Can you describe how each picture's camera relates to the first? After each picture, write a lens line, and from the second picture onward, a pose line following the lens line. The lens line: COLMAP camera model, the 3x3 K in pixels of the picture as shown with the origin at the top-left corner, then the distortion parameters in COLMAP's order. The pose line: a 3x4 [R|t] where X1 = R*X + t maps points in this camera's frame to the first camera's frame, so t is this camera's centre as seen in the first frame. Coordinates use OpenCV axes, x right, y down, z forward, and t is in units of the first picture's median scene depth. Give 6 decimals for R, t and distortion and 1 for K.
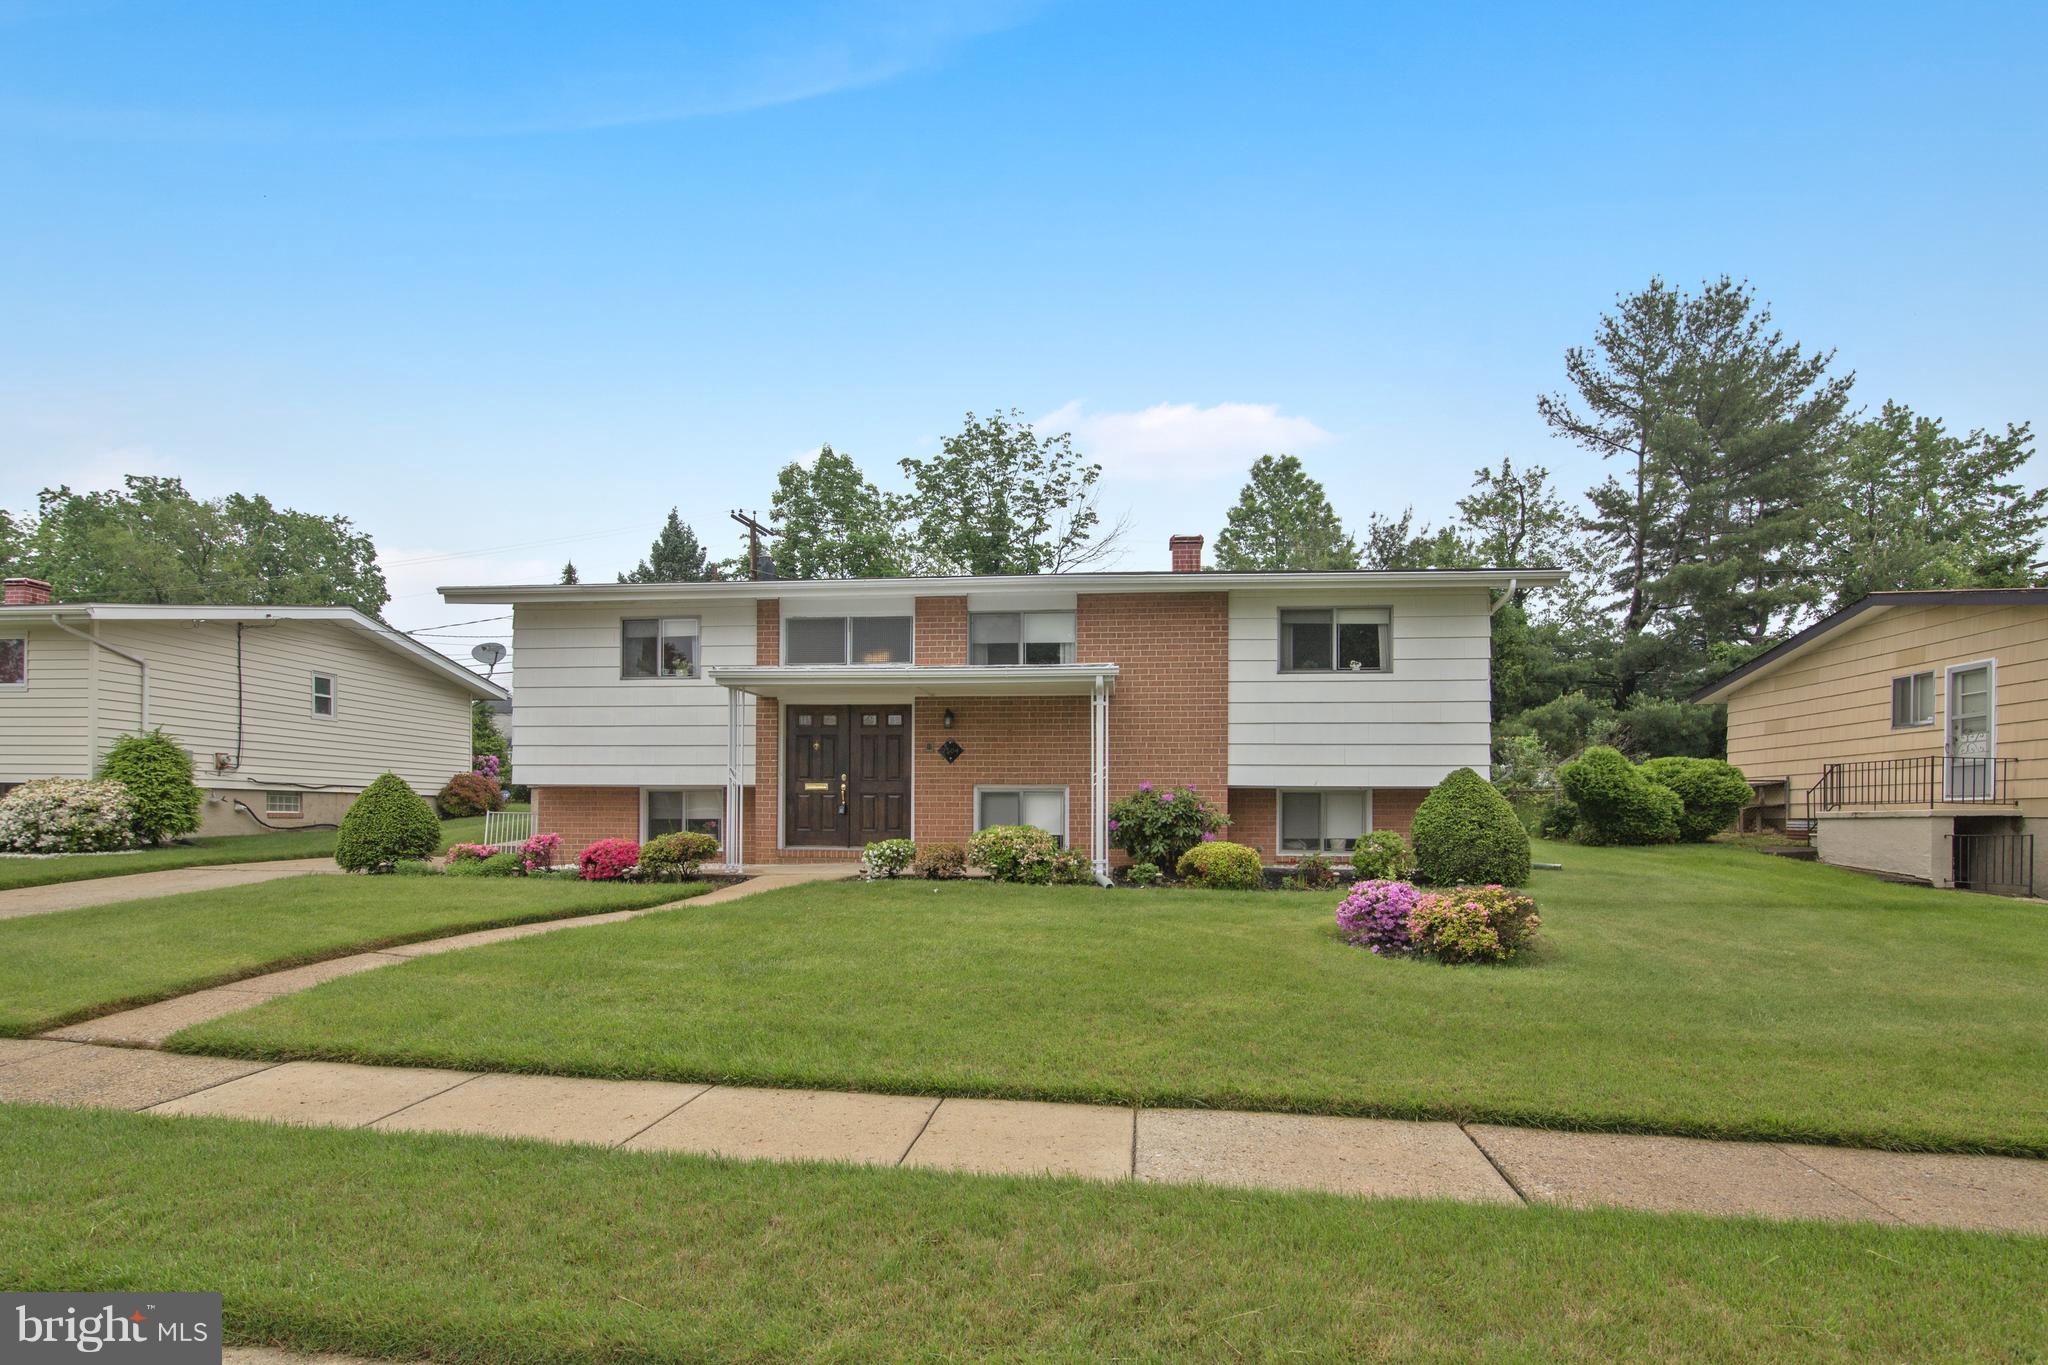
lens RADIAL K [[950.7, 0, 1023.8], [0, 950.7, 744.7], [0, 0, 1]] dist [-0.021091, -0.000465]
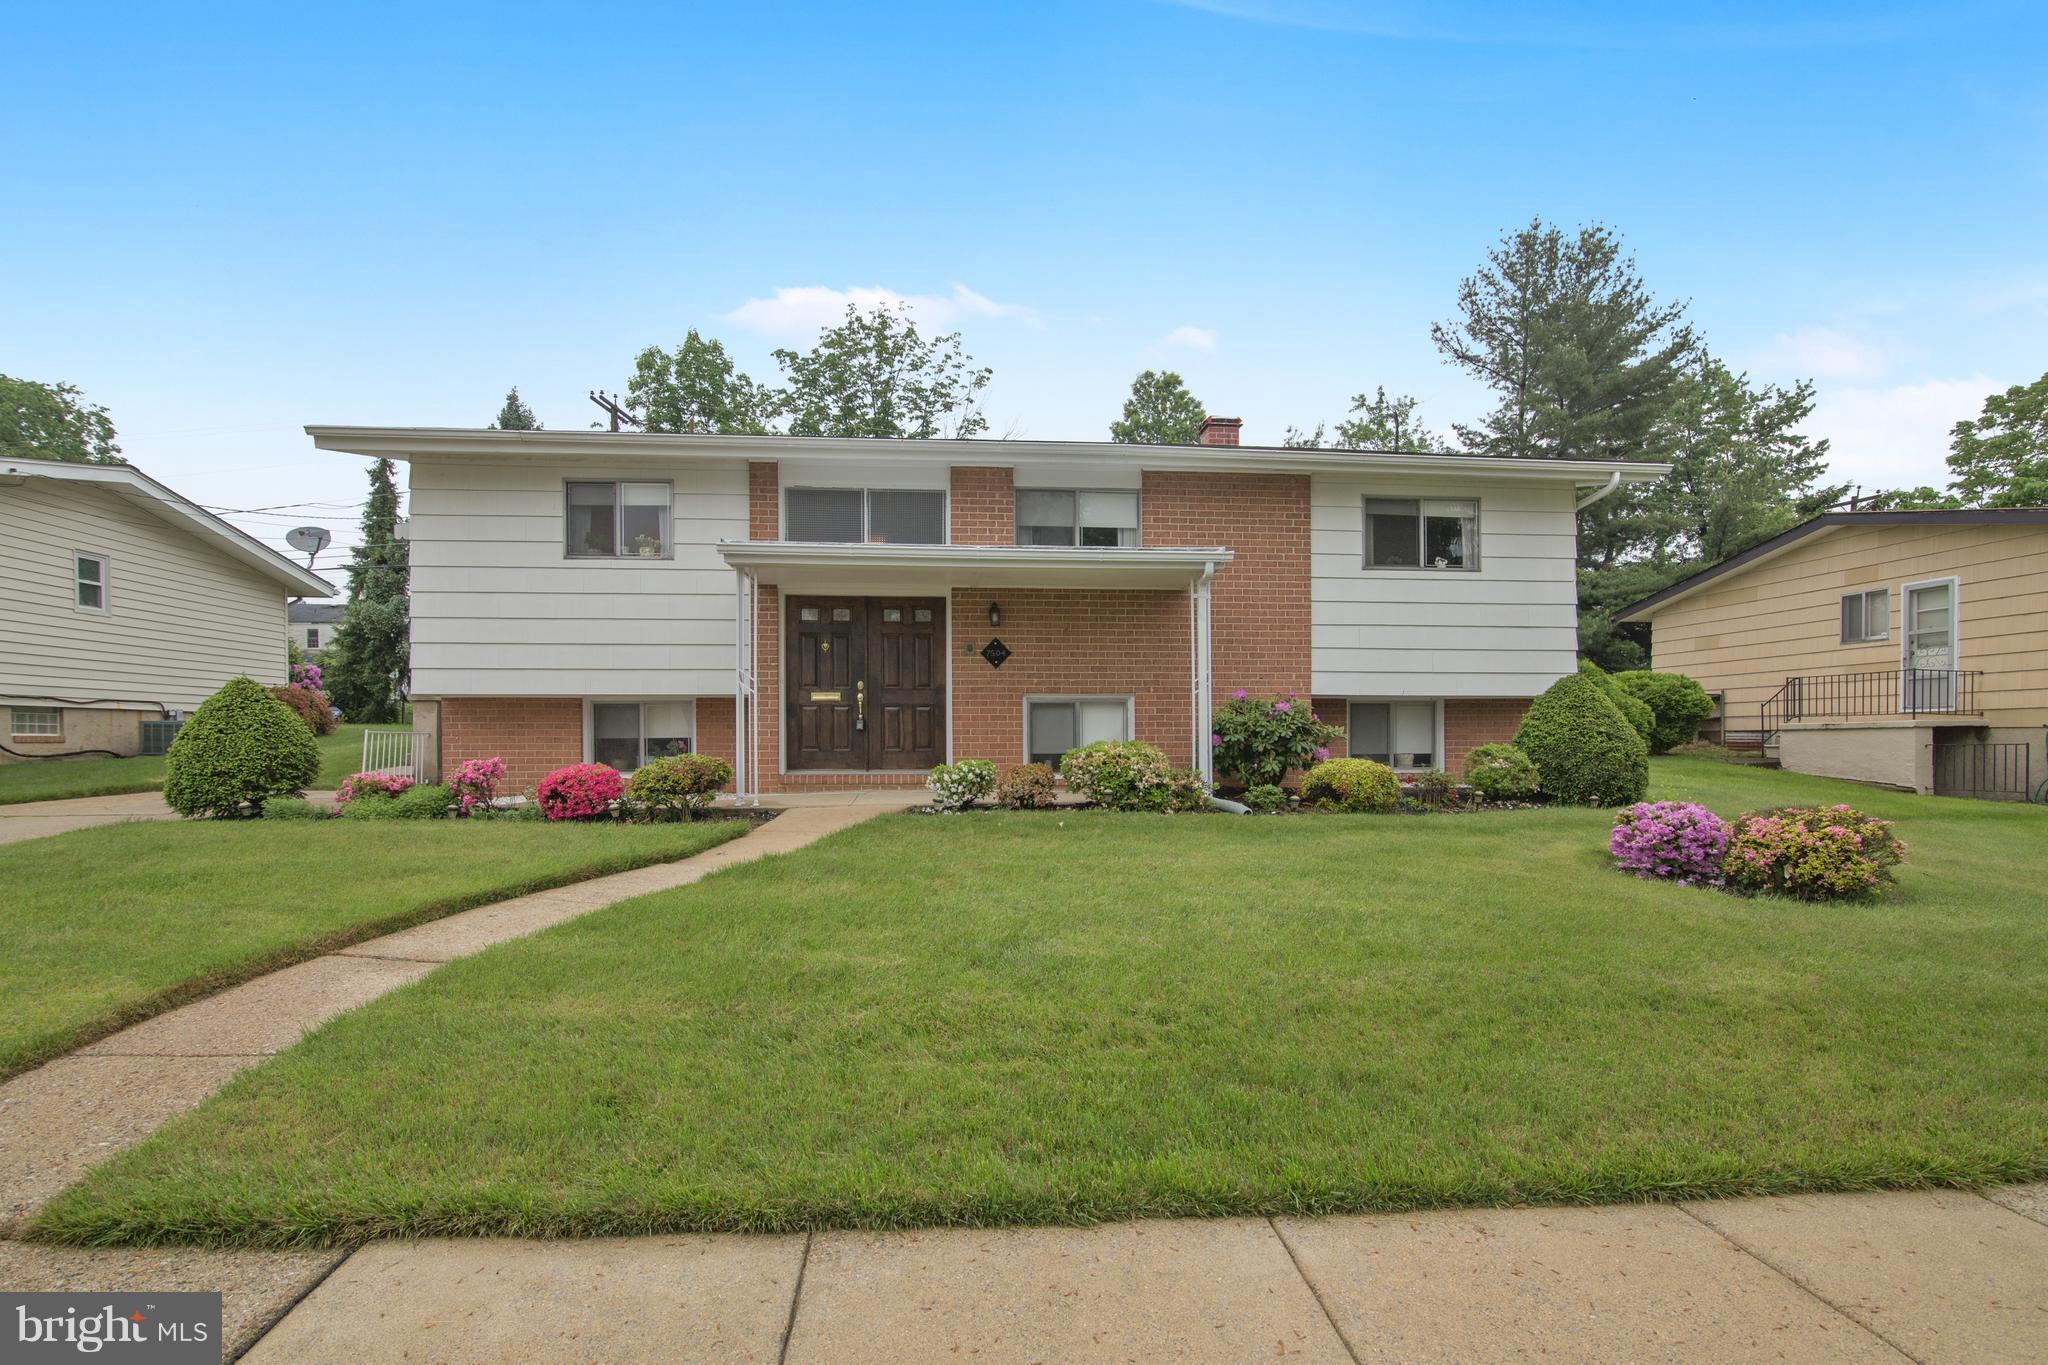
lens RADIAL K [[944.8, 0, 1024.0], [0, 944.8, 682.5], [0, 0, 1]] dist [-0.021843, 0.000067]
pose [[0.983433, 0.002810, 0.181252, -0.180782], [-0.006137, 0.999823, 0.017801, 0.015229], [-0.181170, -0.018618, 0.983276, 0.162870]]
